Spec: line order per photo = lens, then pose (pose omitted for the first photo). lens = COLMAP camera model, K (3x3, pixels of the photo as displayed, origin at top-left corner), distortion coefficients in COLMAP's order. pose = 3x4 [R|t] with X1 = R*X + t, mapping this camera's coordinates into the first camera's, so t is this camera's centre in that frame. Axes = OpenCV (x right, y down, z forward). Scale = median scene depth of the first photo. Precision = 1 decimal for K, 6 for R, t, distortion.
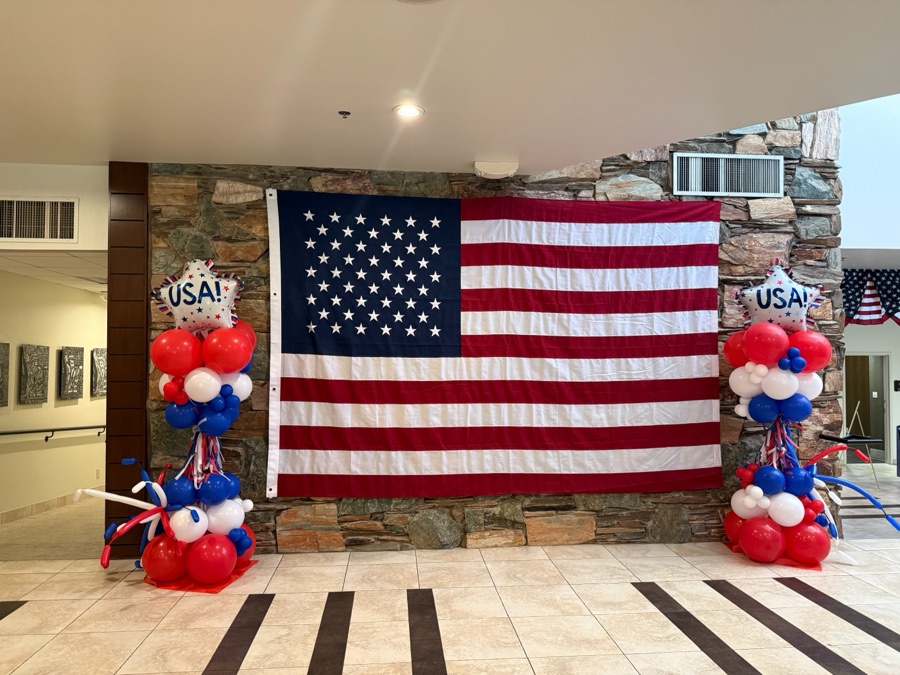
lens RADIAL K [[638.9, 0, 449.1], [0, 638.9, 333.9], [0, 0, 1]] dist [0.000069, -0.011004]
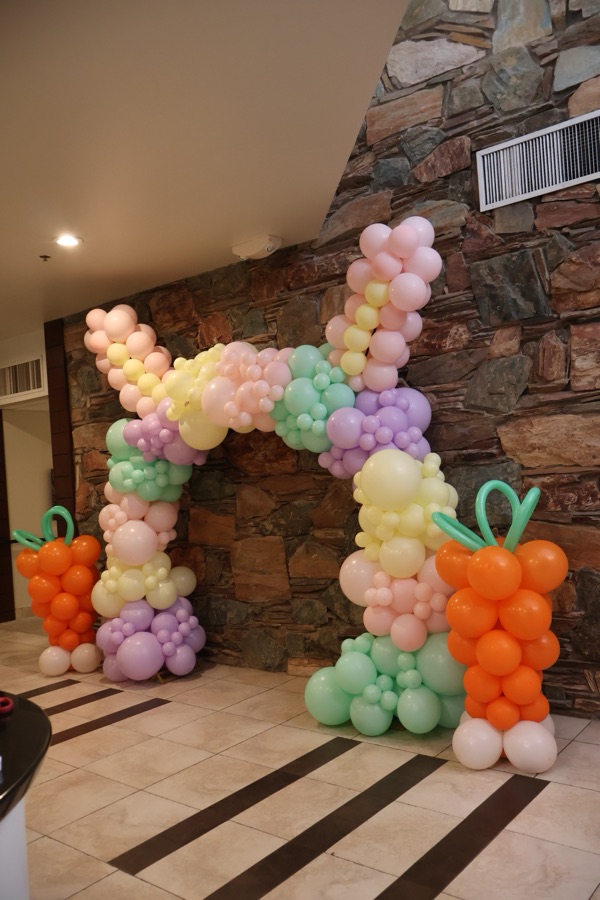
lens RADIAL K [[748.2, 0, 300.0], [0, 748.2, 450.0], [0, 0, 1]] dist [-0.015621, 0.002609]
pose [[0.718327, -0.069330, -0.692242, 0.806270], [0.090425, 0.995886, -0.005908, 0.029963], [0.689804, -0.058352, 0.721641, 0.277206]]
